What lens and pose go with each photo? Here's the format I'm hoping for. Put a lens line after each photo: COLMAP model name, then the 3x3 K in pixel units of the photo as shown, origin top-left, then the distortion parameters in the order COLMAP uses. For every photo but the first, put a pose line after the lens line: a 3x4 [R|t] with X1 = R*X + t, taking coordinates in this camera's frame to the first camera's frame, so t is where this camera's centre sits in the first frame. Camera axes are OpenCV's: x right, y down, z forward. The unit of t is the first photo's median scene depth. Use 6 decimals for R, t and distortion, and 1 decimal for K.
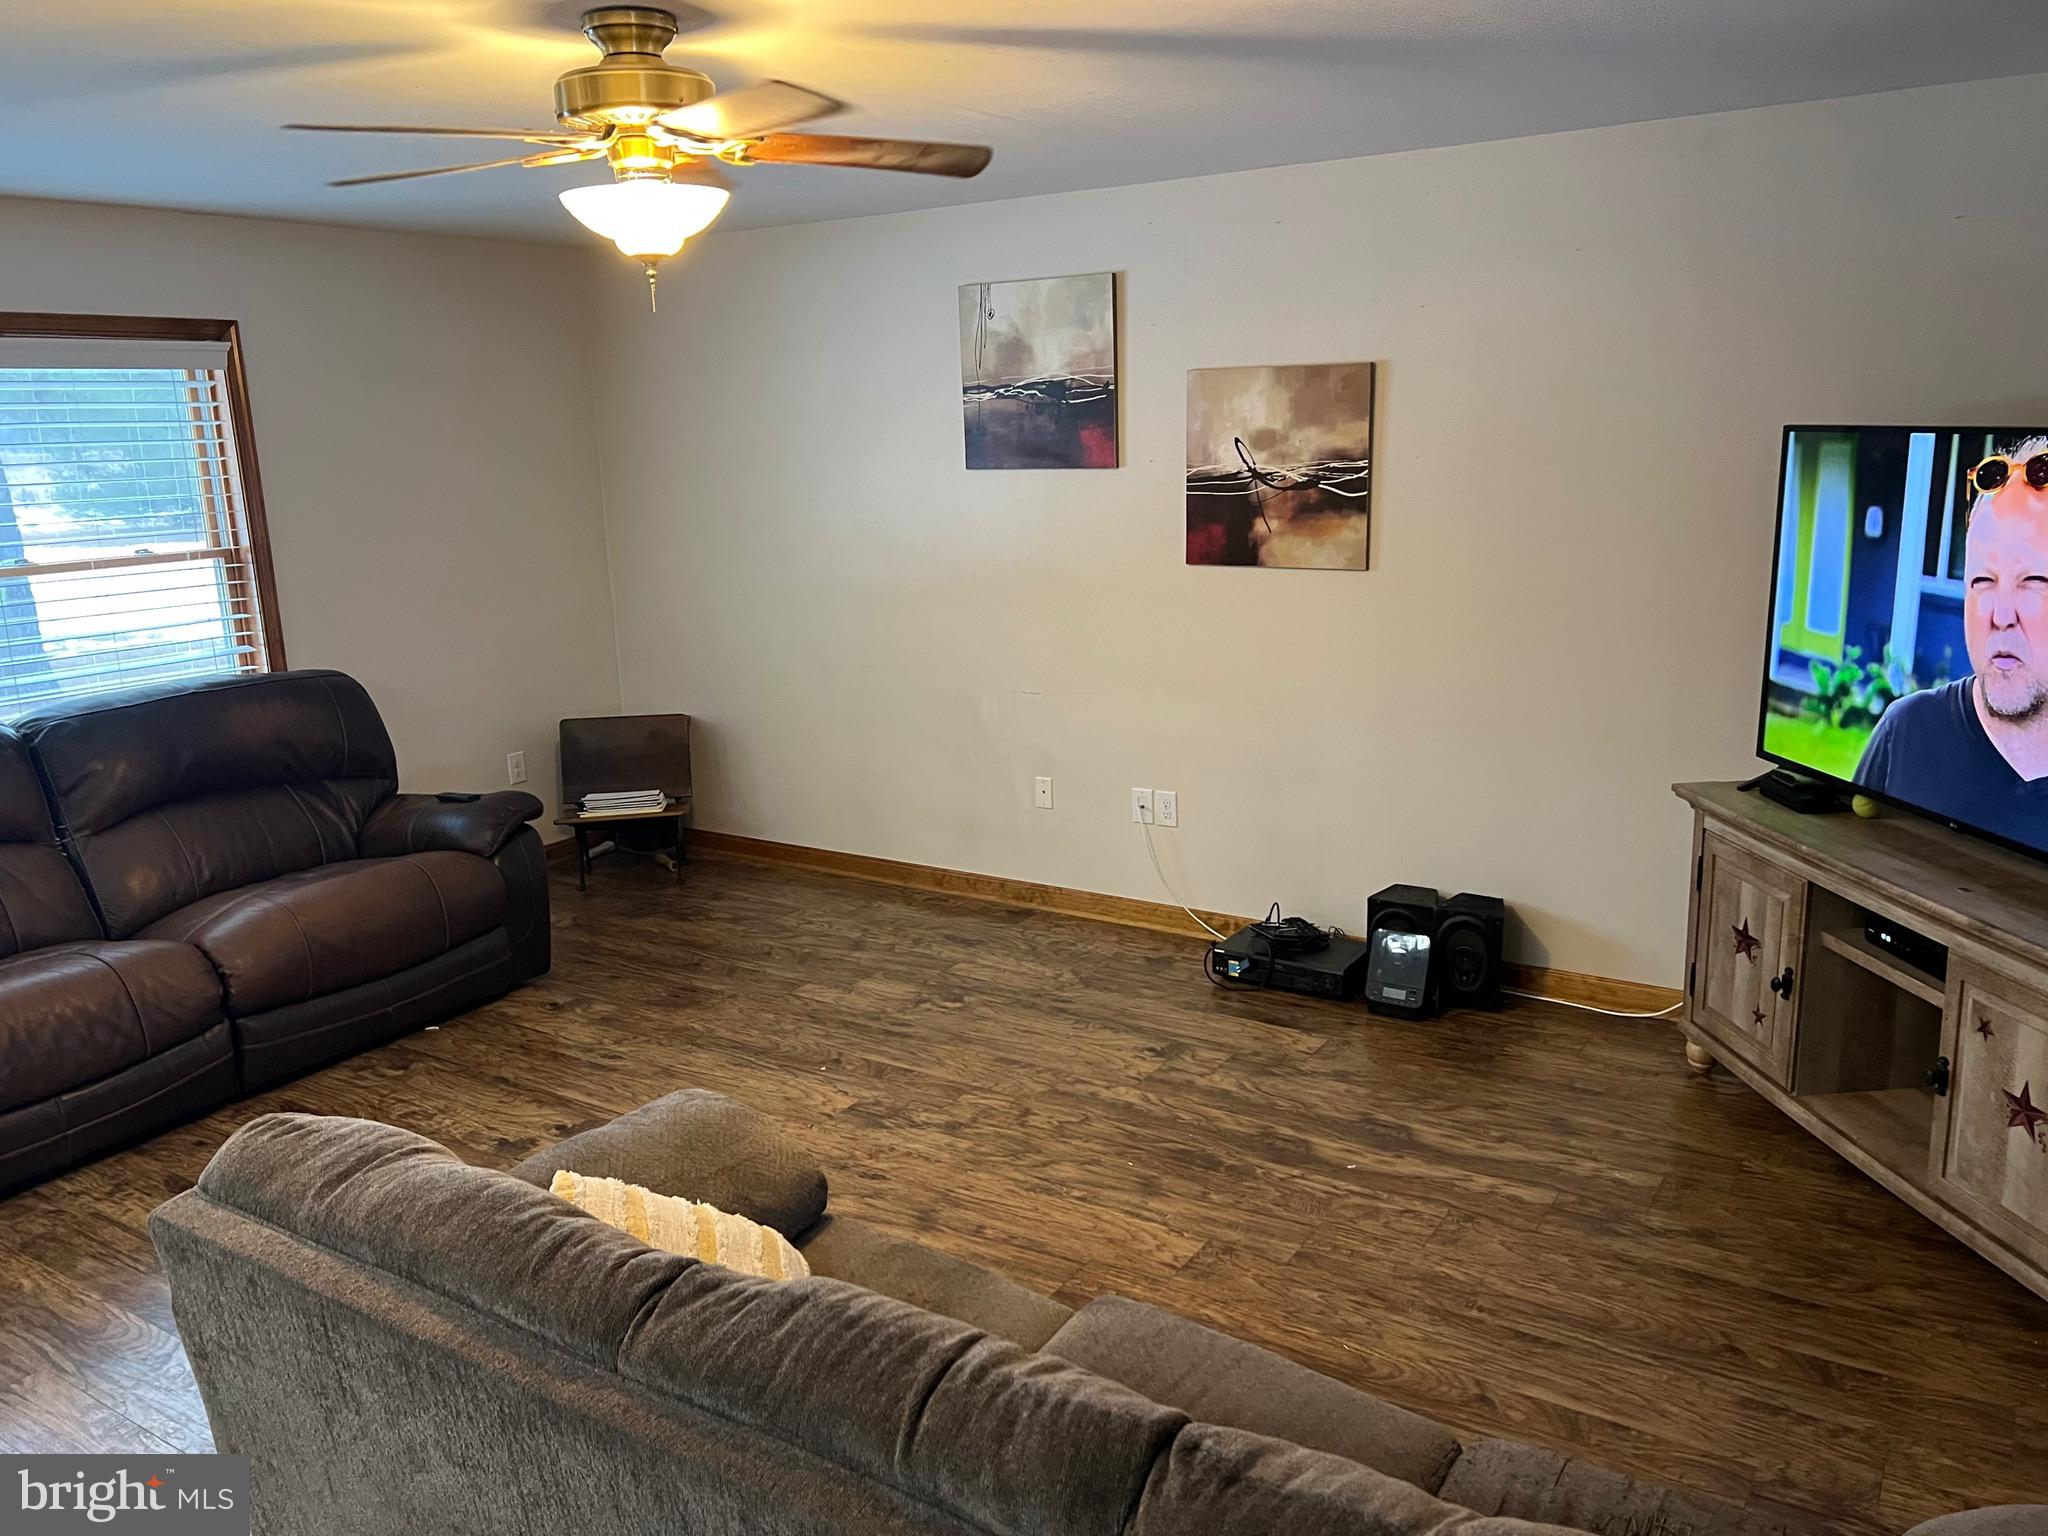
lens RADIAL K [[1545.3, 0, 1014.7], [0, 1545.3, 737.1], [0, 0, 1]] dist [0.084825, -0.120180]
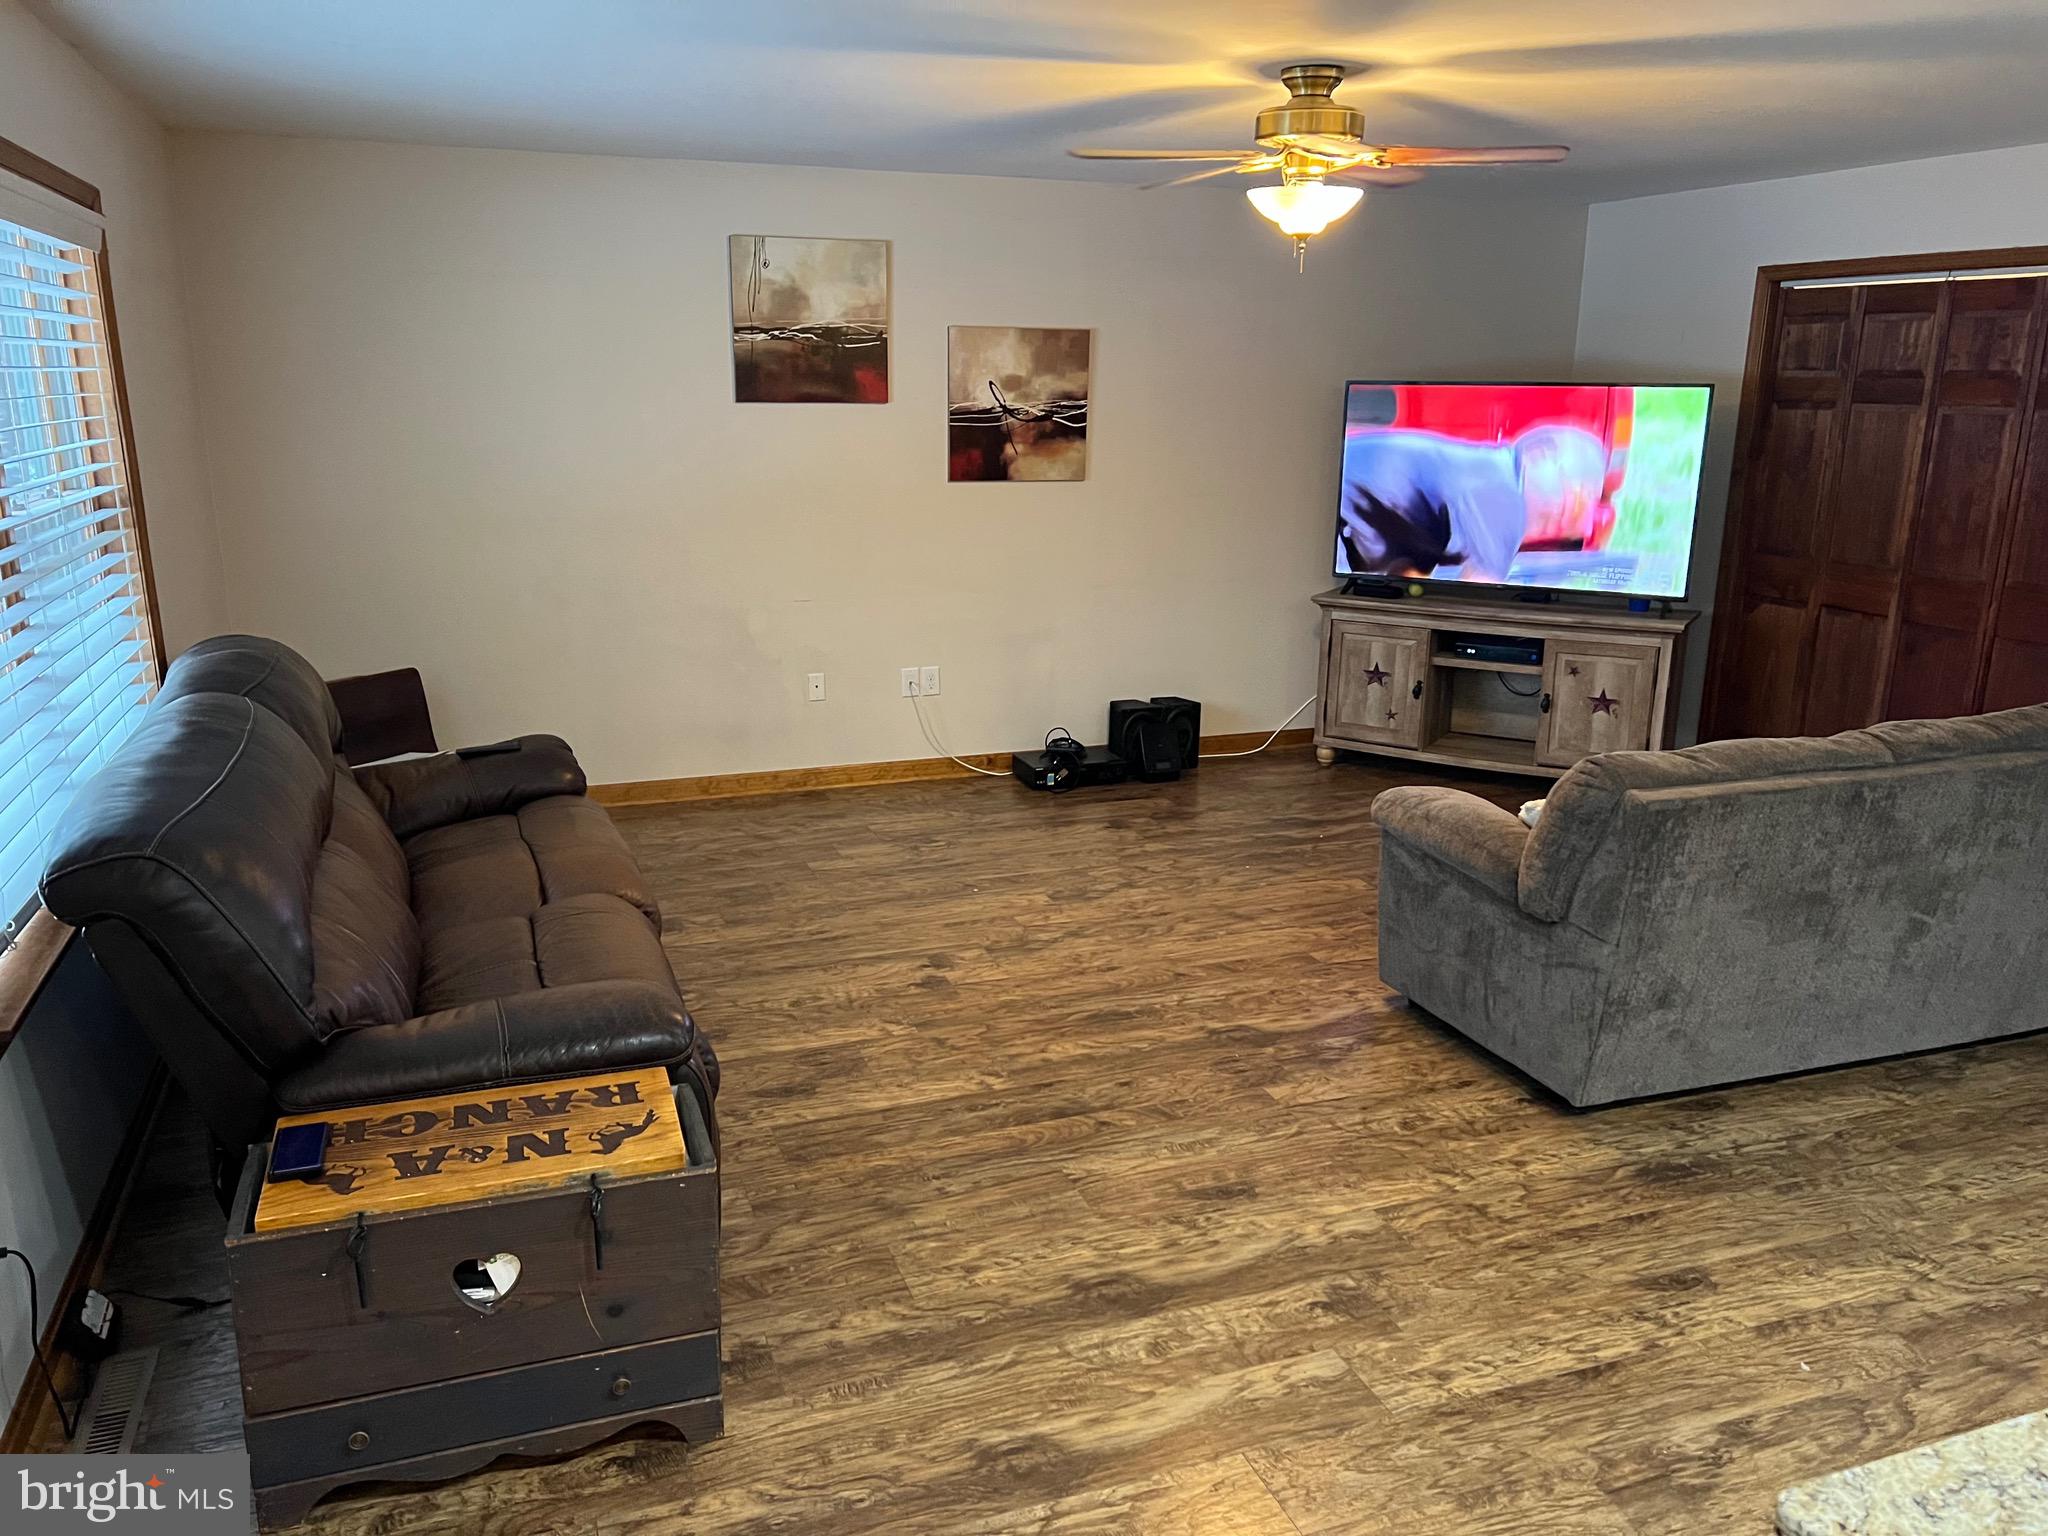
lens RADIAL K [[1535.6, 0, 1018.8], [0, 1535.6, 777.6], [0, 0, 1]] dist [0.051432, -0.060099]
pose [[0.599759, -0.169621, 0.781996, -0.934831], [0.137861, 0.984565, 0.107826, -0.000492], [-0.788215, 0.043137, 0.613886, 0.202681]]
